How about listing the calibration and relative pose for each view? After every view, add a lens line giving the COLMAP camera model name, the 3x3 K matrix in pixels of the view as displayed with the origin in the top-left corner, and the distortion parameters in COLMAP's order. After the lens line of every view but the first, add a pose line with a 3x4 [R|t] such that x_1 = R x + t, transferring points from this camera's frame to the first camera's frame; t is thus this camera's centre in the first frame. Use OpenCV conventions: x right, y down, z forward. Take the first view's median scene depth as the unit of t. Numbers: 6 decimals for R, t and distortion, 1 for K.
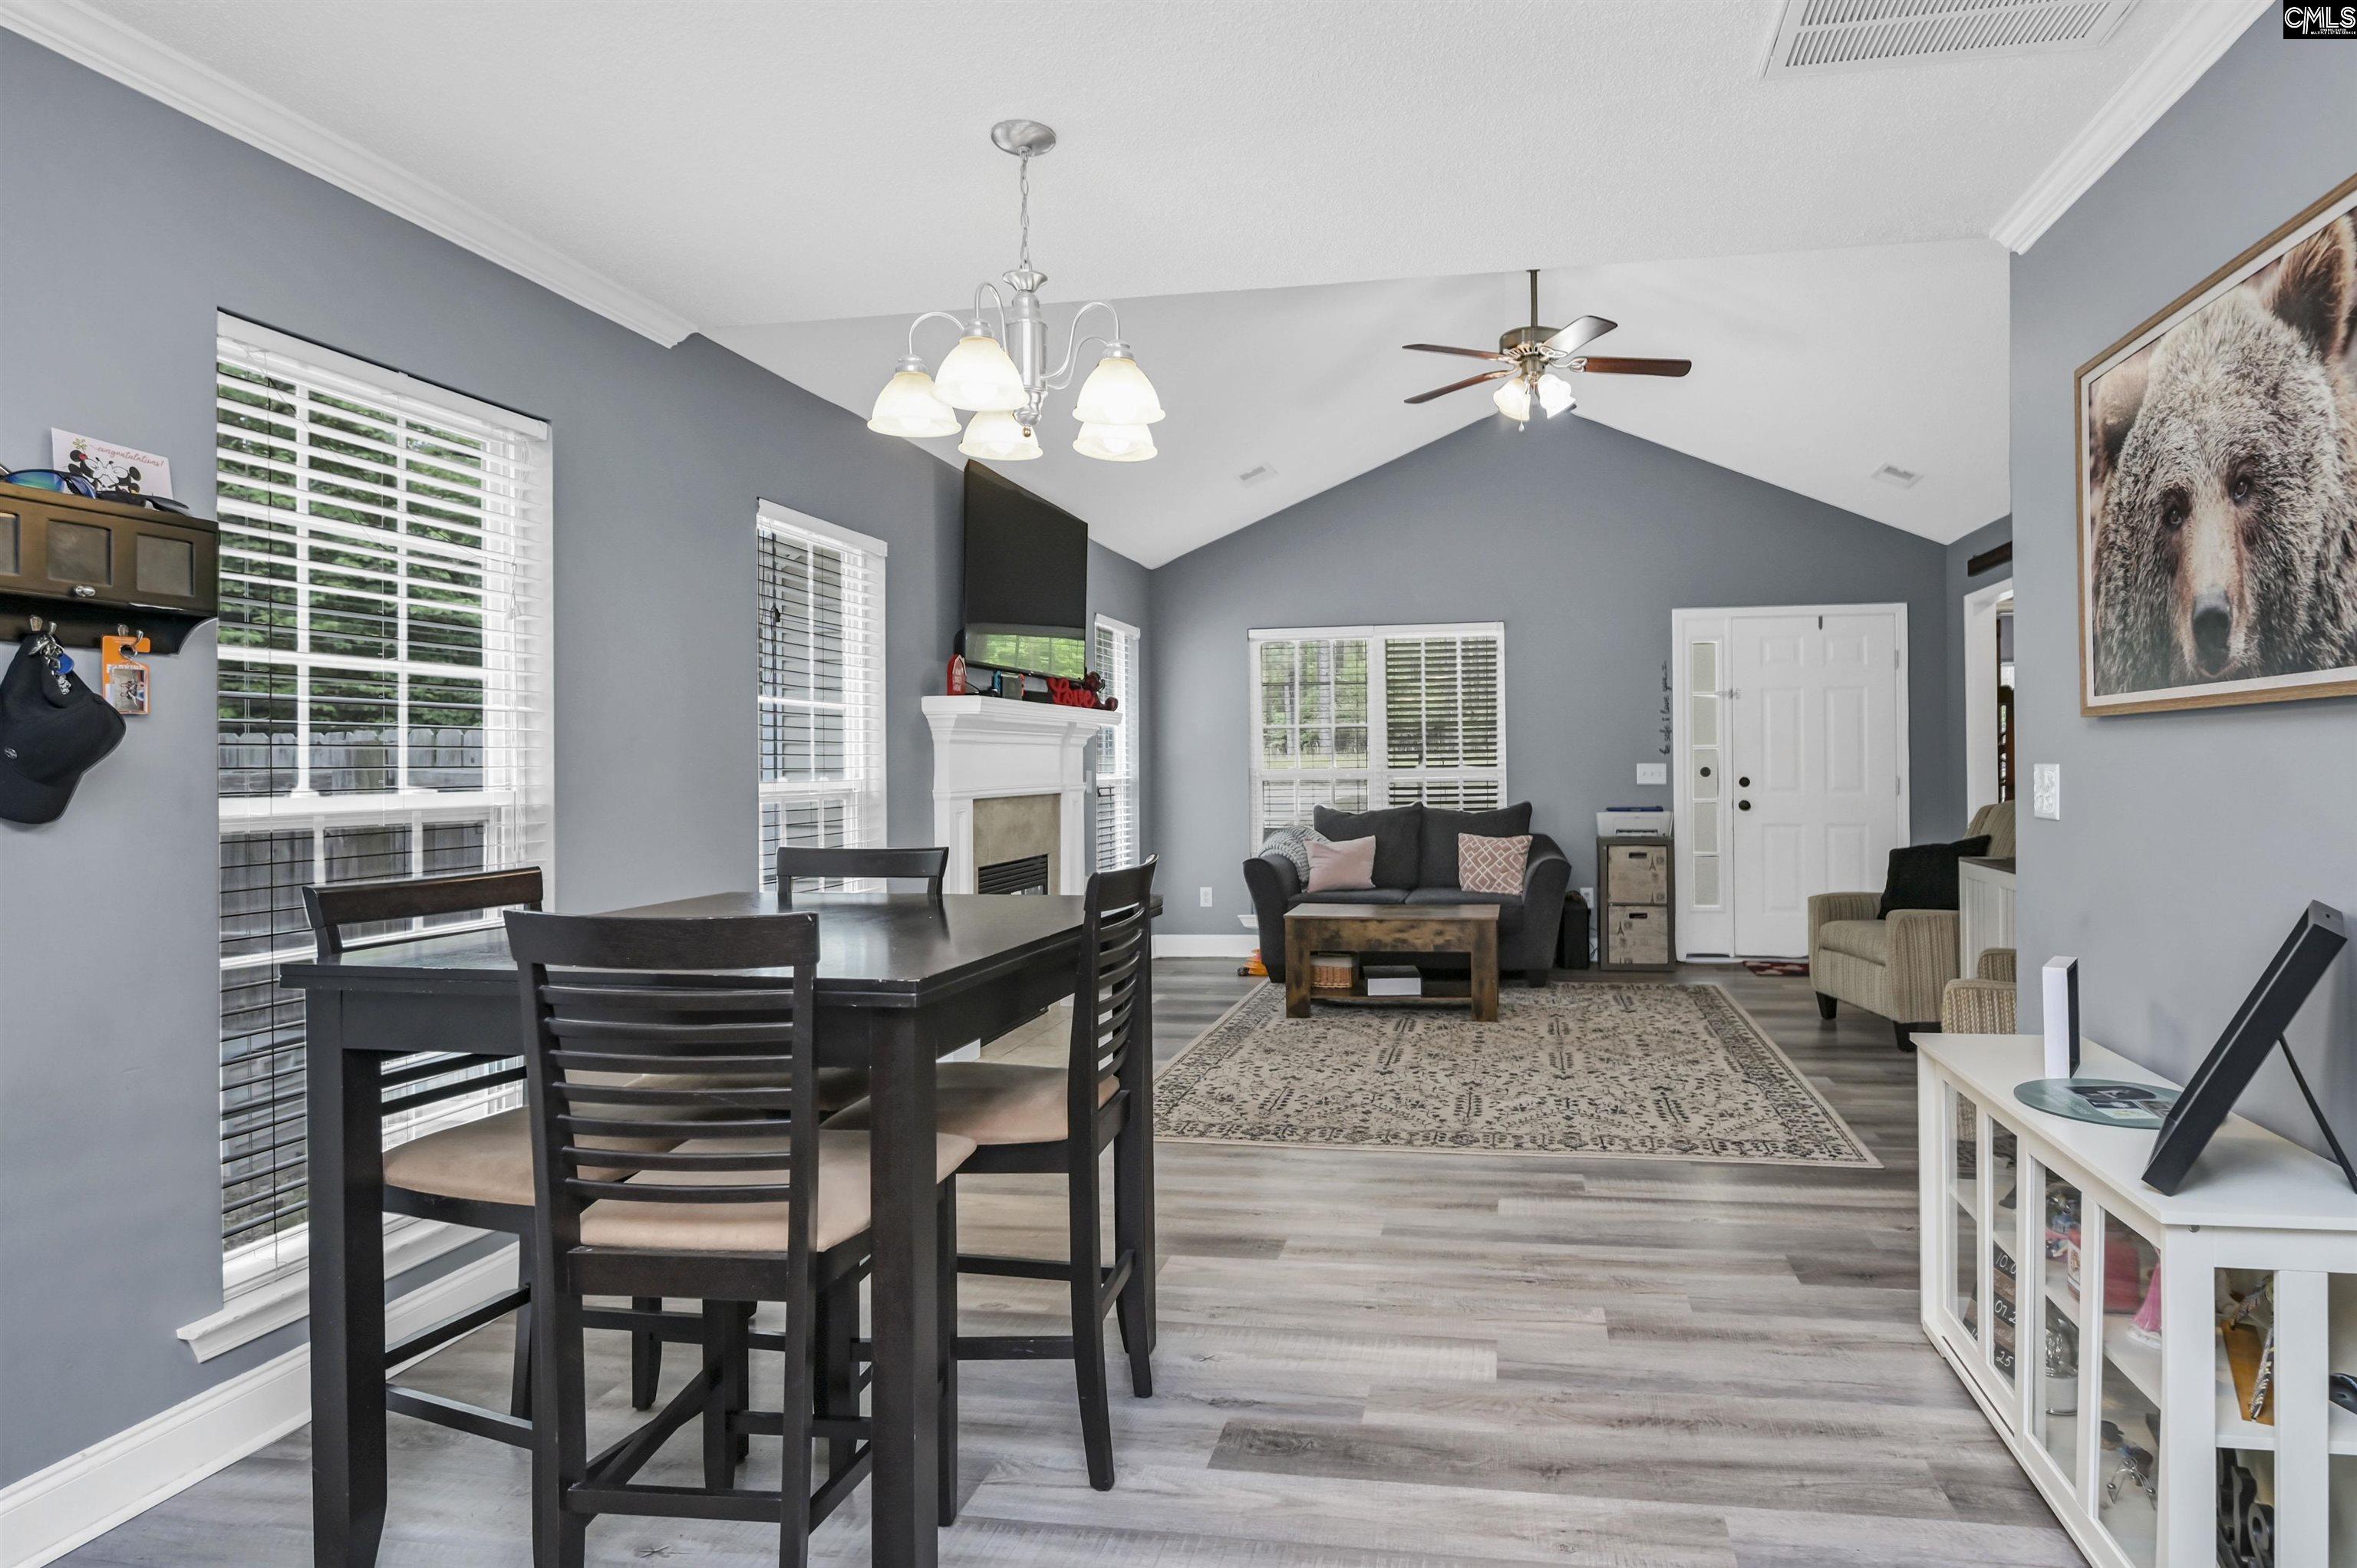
lens RADIAL K [[1225.5, 0, 1278.3], [0, 1225.5, 779.1], [0, 0, 1]] dist [0.013784, -0.013313]
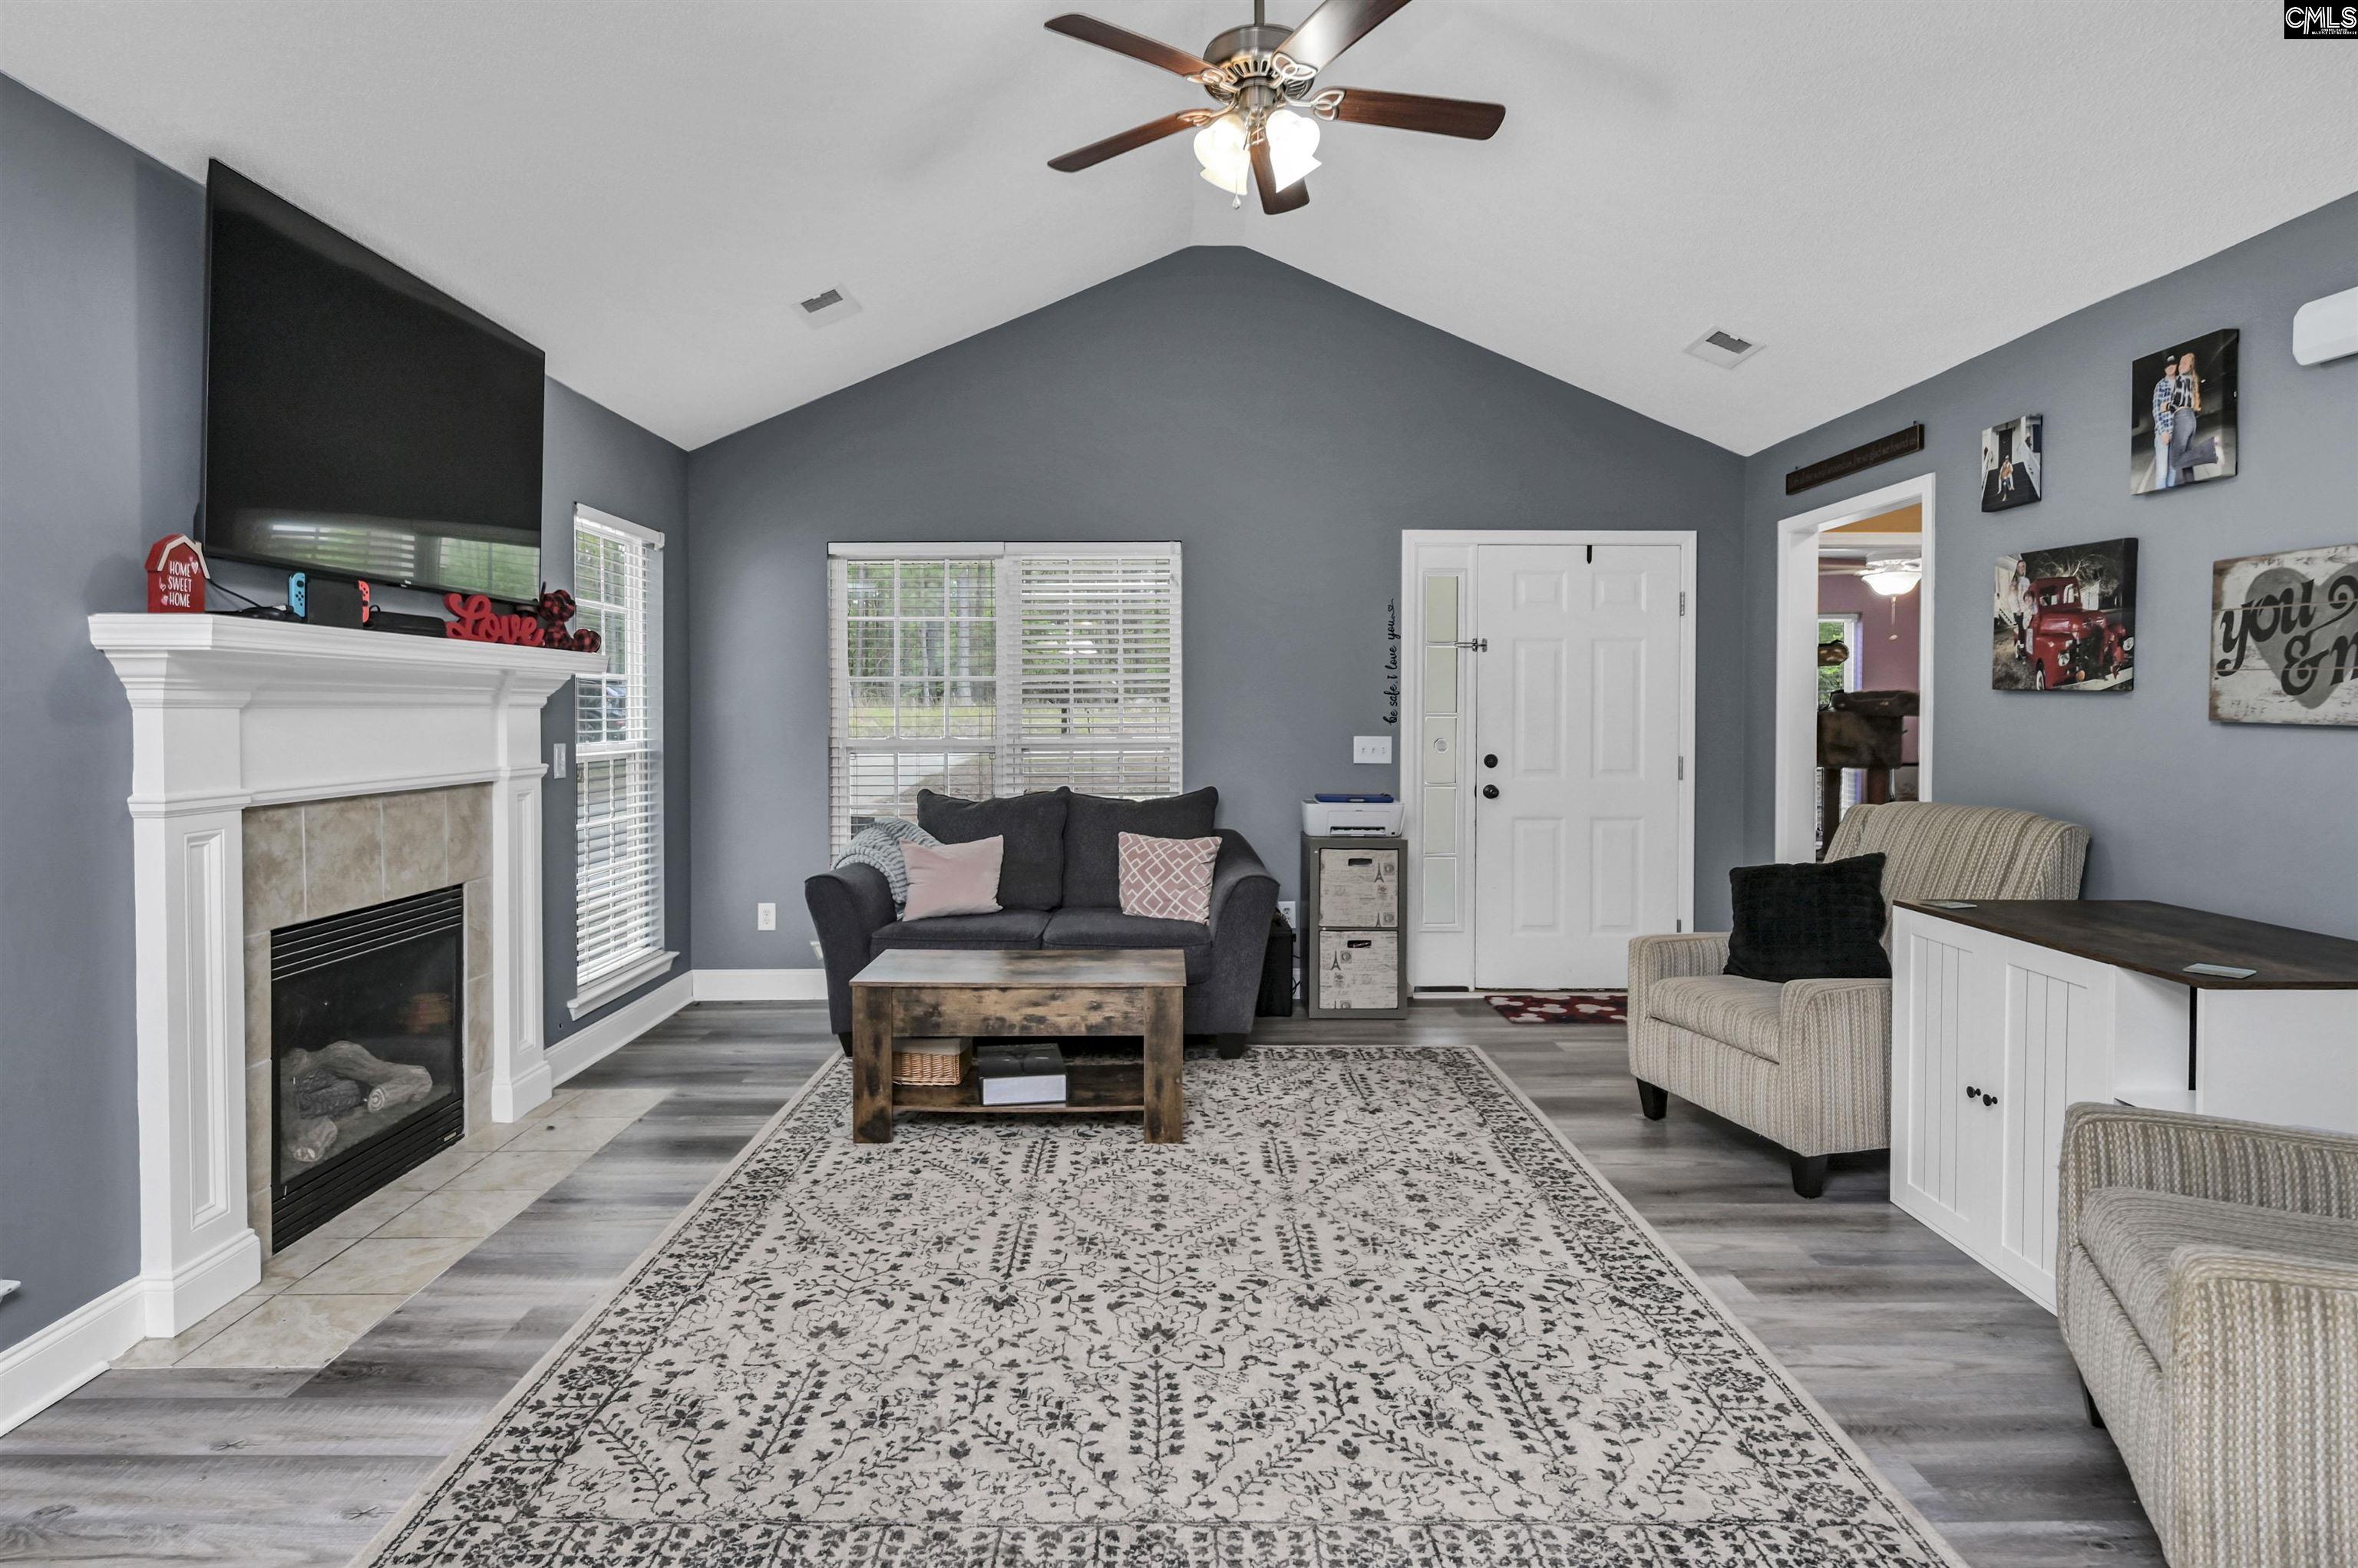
lens RADIAL K [[1226.0, 0, 1126.7], [0, 1226.0, 748.4], [0, 0, 1]] dist [0.013784, -0.013313]
pose [[0.986077, 0.005839, 0.166186, 0.039864], [-0.008442, 0.999852, 0.014966, -0.019227], [-0.166074, -0.016160, 0.985981, 0.364816]]
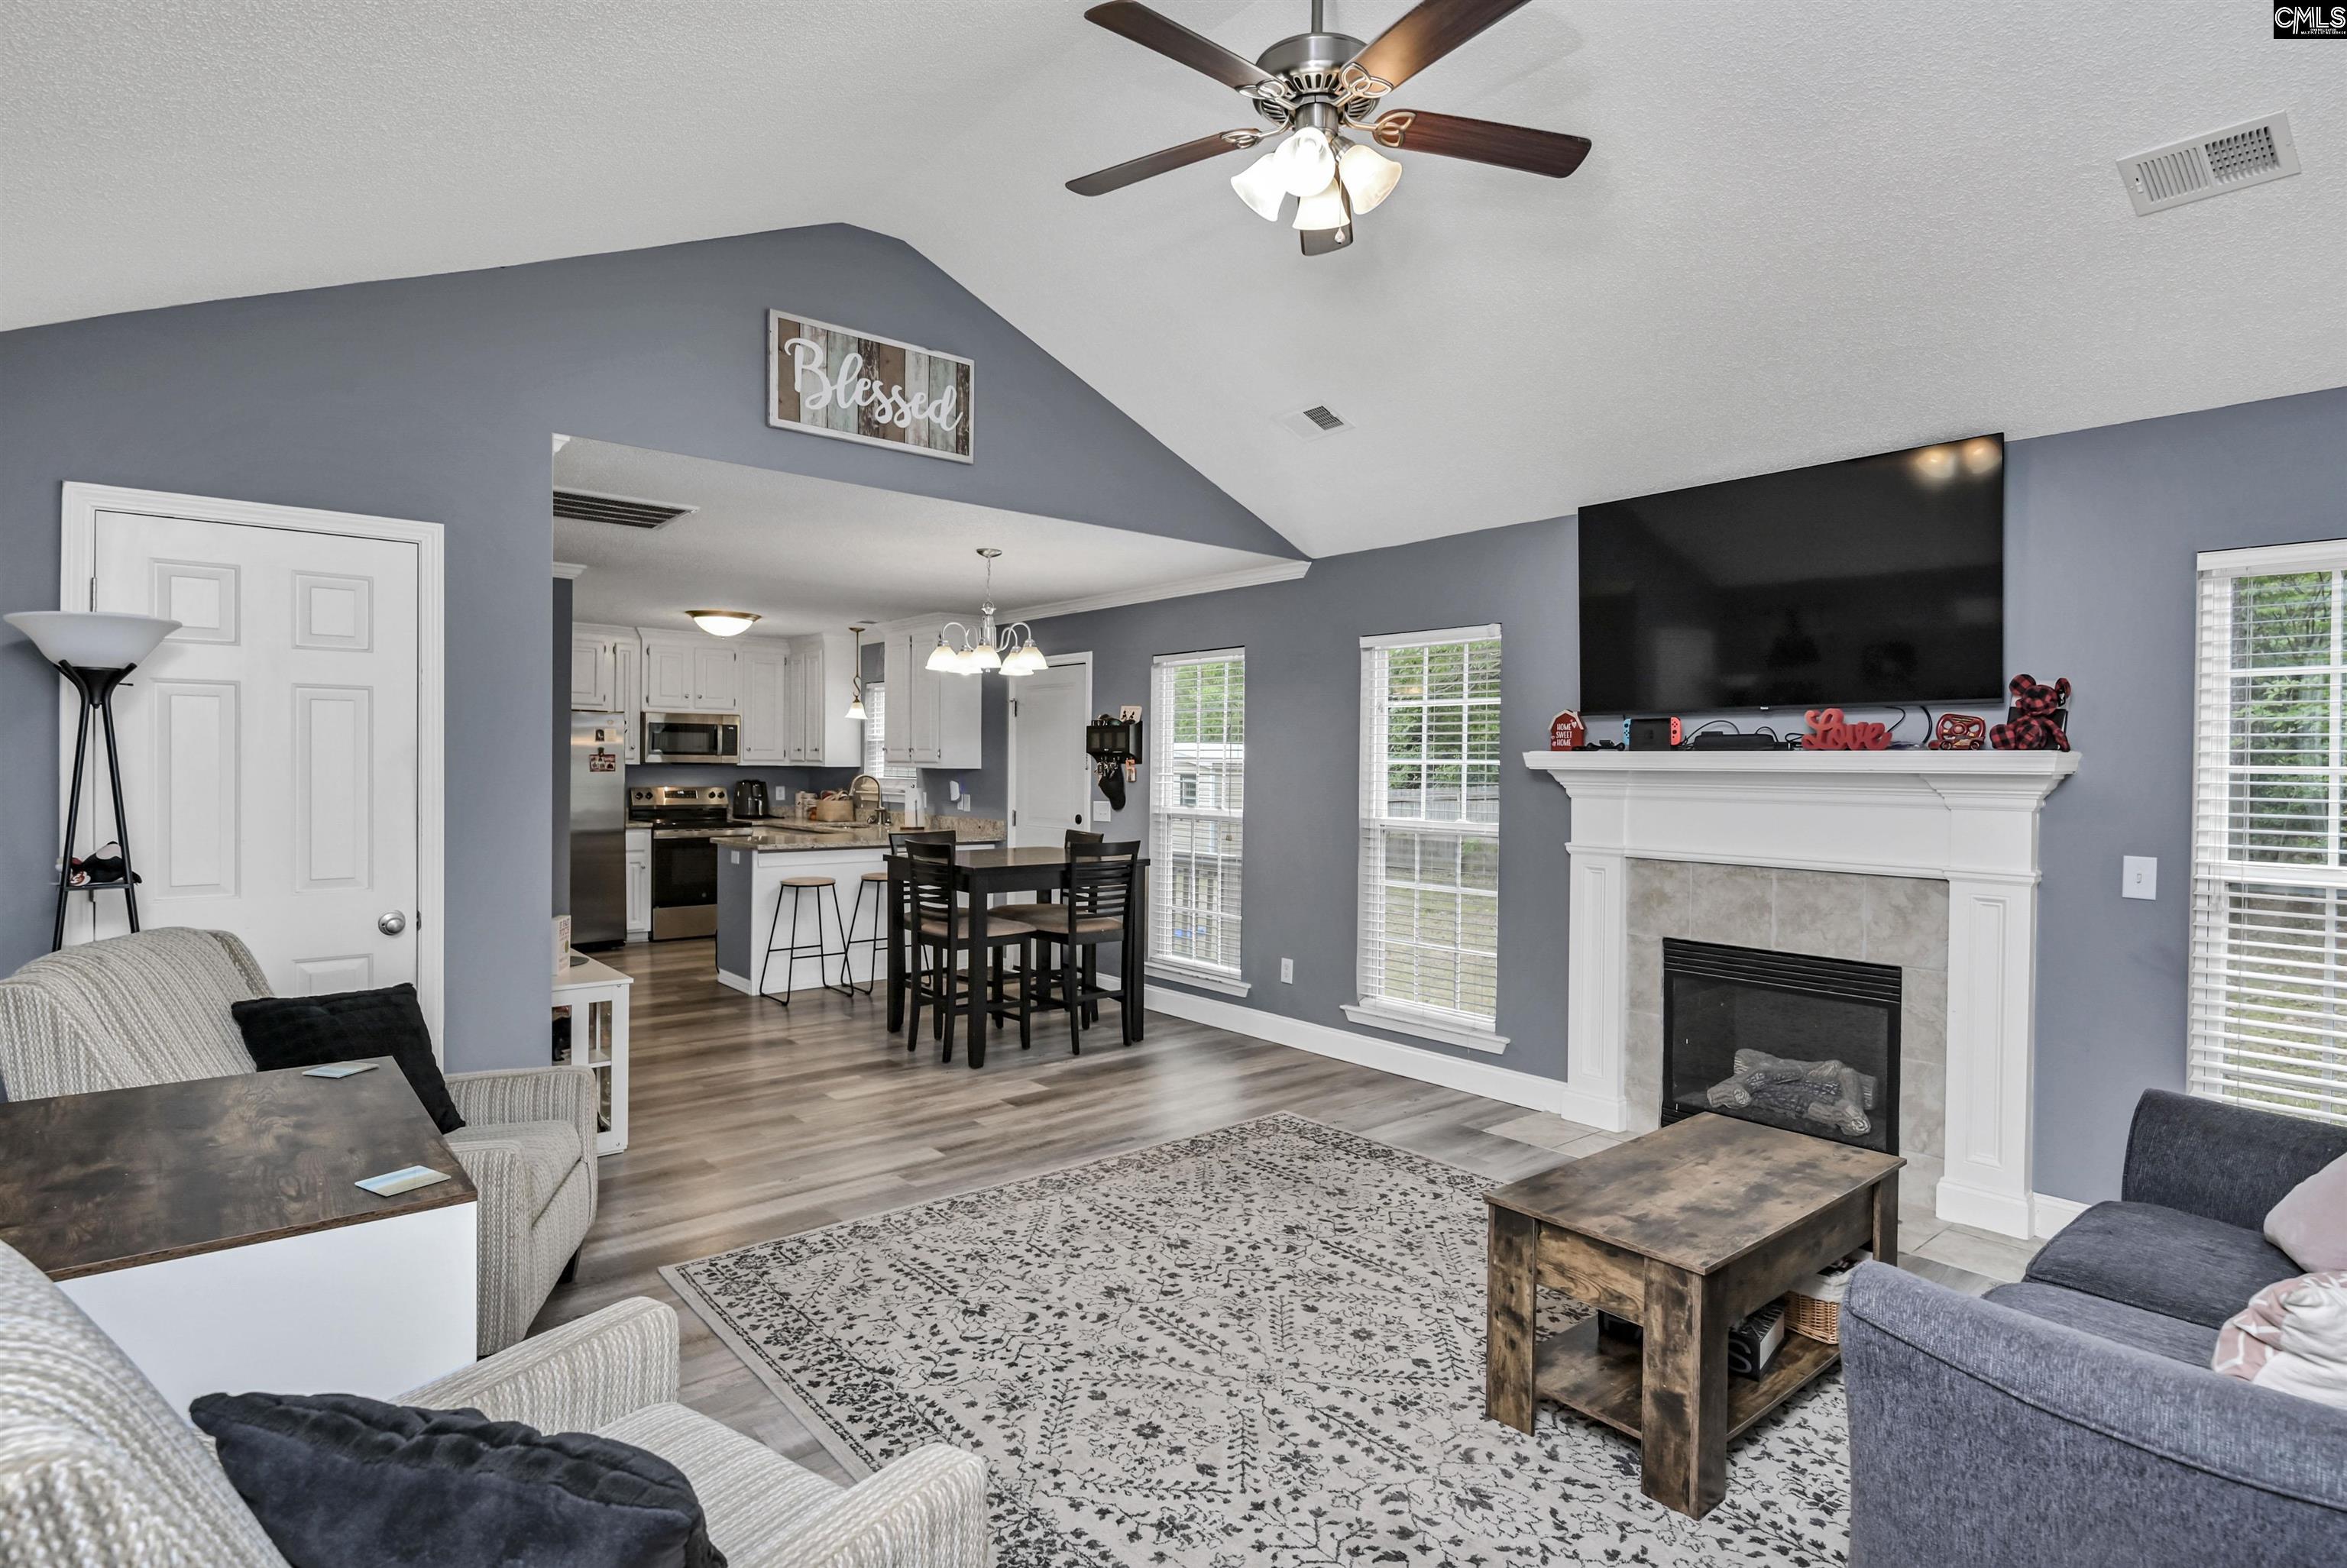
lens RADIAL K [[1220.2, 0, 1186.3], [0, 1220.2, 778.6], [0, 0, 1]] dist [0.013784, -0.013313]
pose [[-0.630328, 0.013773, -0.776207, 0.603624], [-0.013033, 0.999514, 0.028319, -0.058160], [0.776219, 0.027966, -0.629842, 1.184076]]
